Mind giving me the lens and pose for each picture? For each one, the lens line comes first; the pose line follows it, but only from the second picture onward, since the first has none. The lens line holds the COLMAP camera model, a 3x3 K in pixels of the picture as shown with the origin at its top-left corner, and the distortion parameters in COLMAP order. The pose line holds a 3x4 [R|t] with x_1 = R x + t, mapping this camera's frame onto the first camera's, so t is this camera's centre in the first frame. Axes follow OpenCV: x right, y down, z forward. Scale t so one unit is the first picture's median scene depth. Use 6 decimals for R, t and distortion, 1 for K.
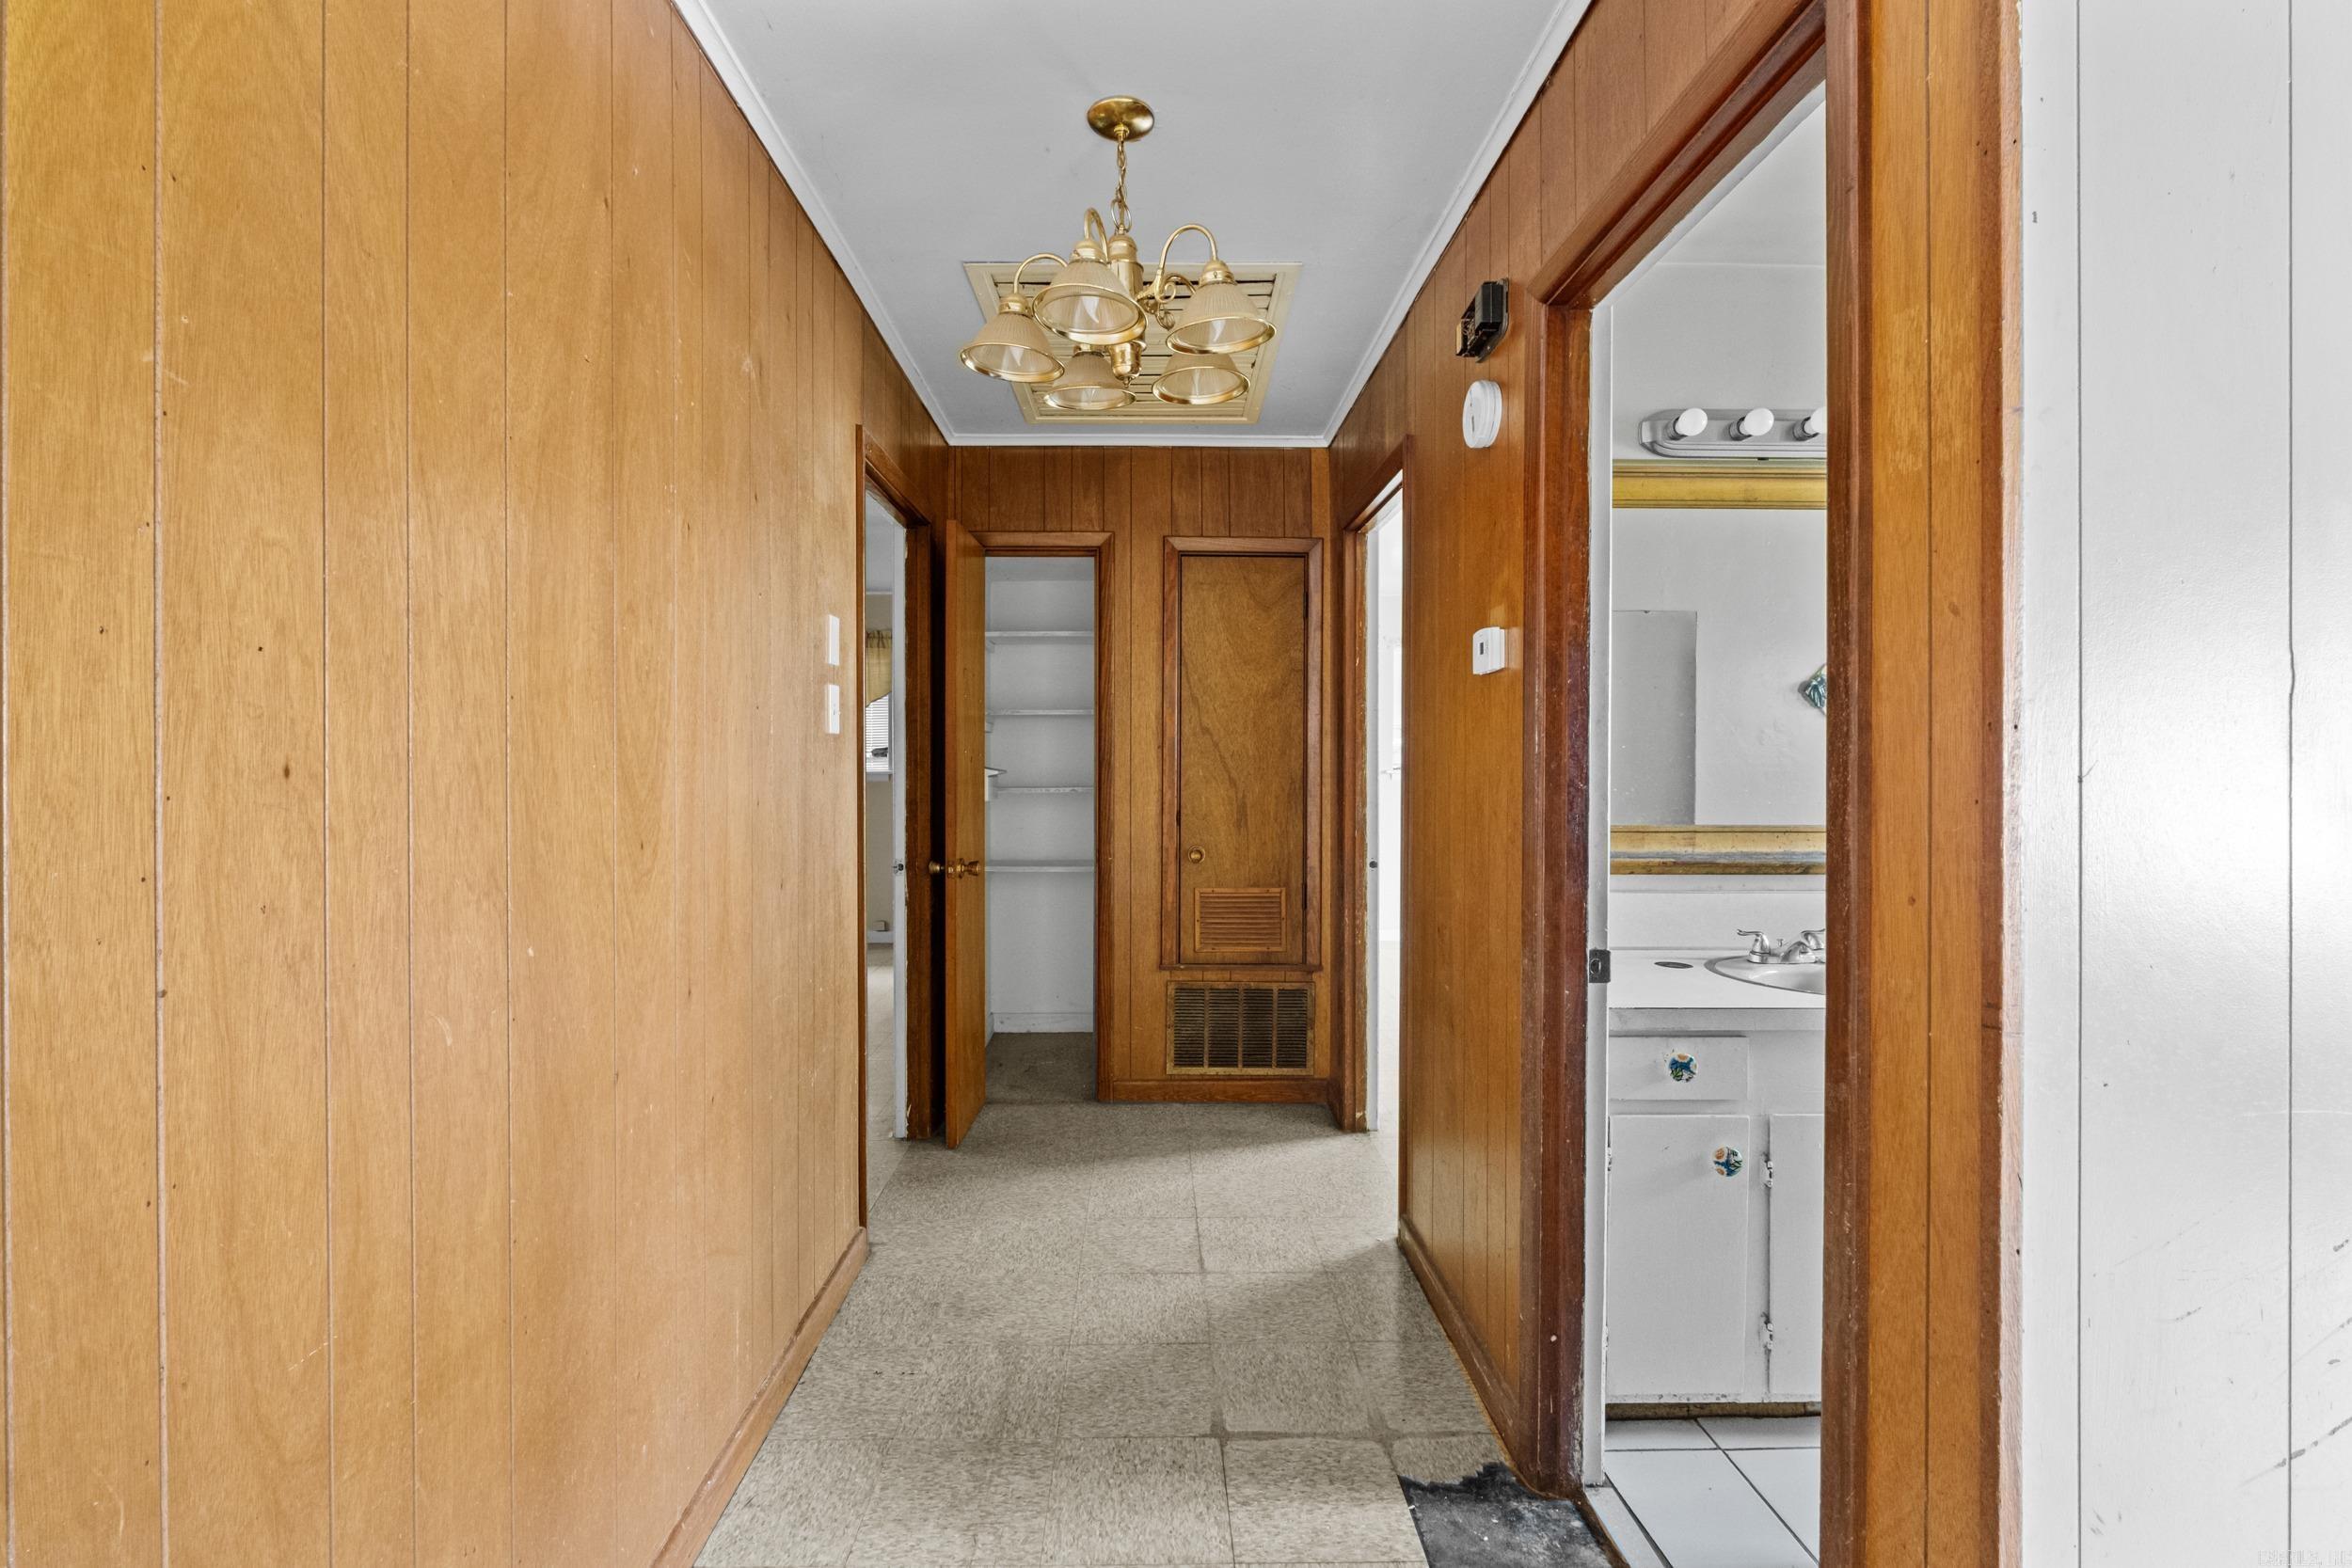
lens RADIAL K [[1034.6, 0, 1154.5], [0, 1034.6, 778.7], [0, 0, 1]] dist [-0.014680, 0.000240]
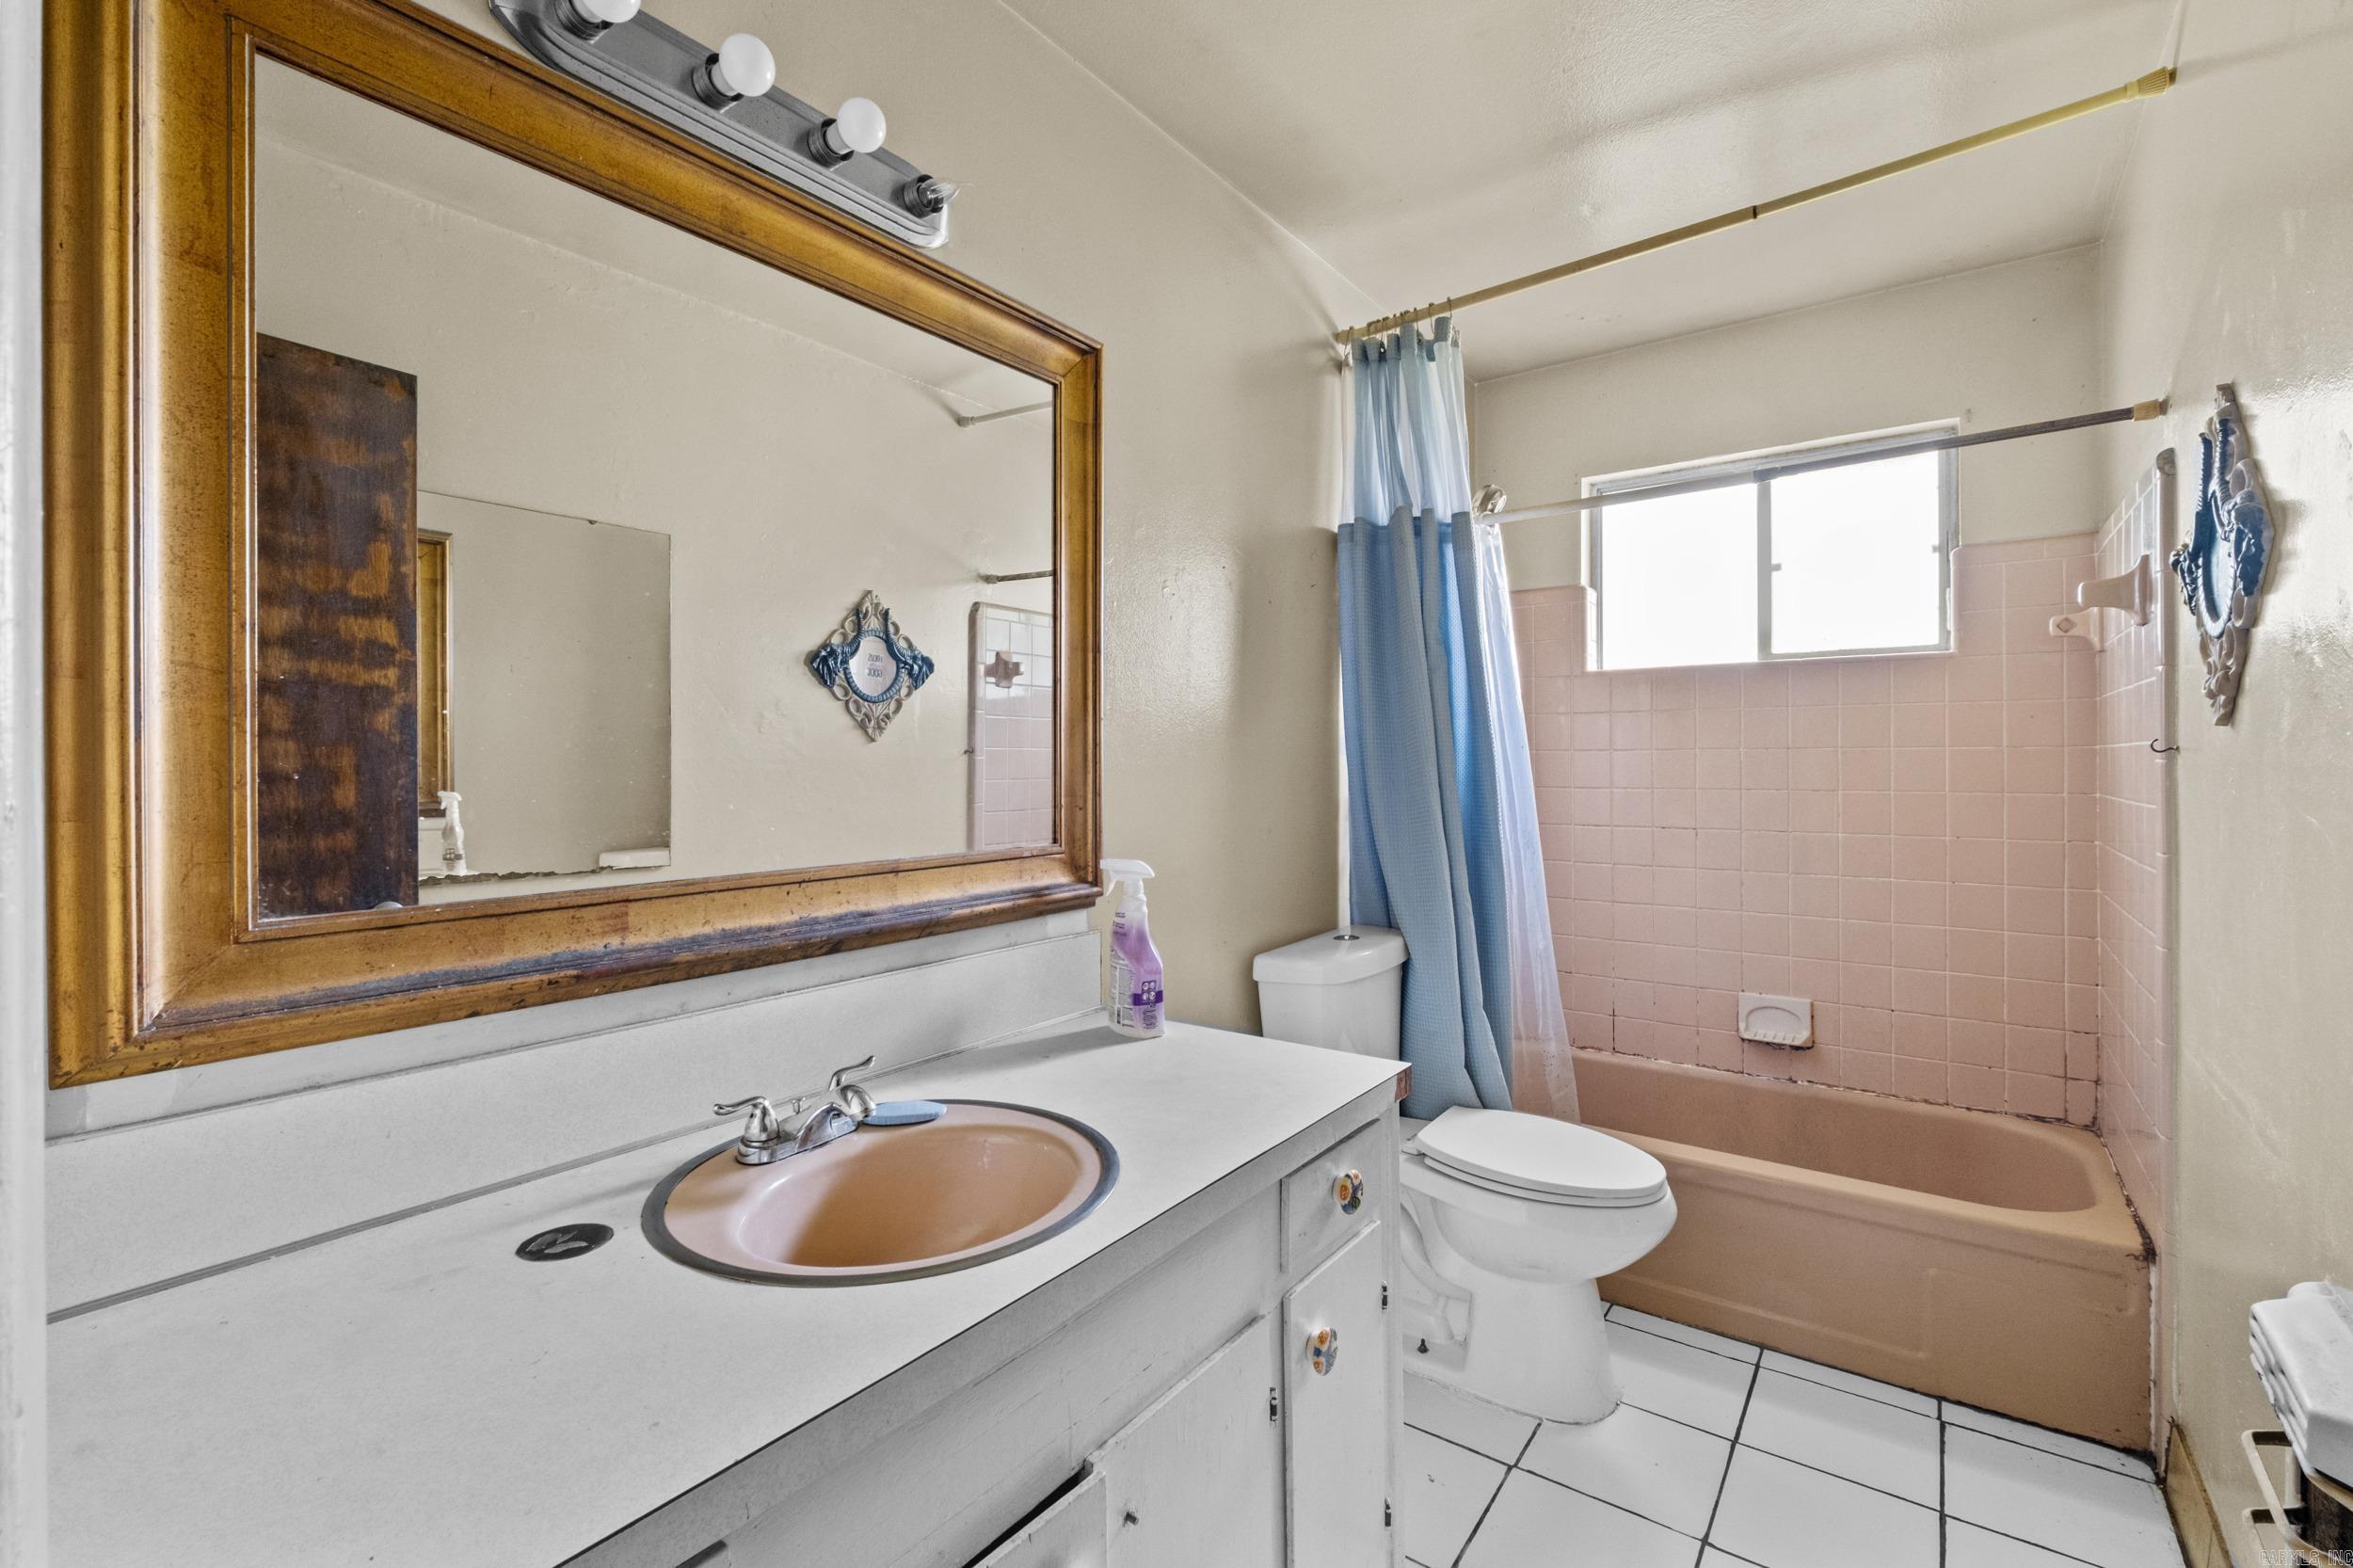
lens RADIAL K [[1031.0, 0, 1162.9], [0, 1031.0, 774.7], [0, 0, 1]] dist [-0.006571, 0.000315]
pose [[0.618194, -0.008029, 0.785984, 0.308728], [0.010268, 0.999945, 0.002139, -0.004125], [-0.785958, 0.006748, 0.618243, 0.520668]]
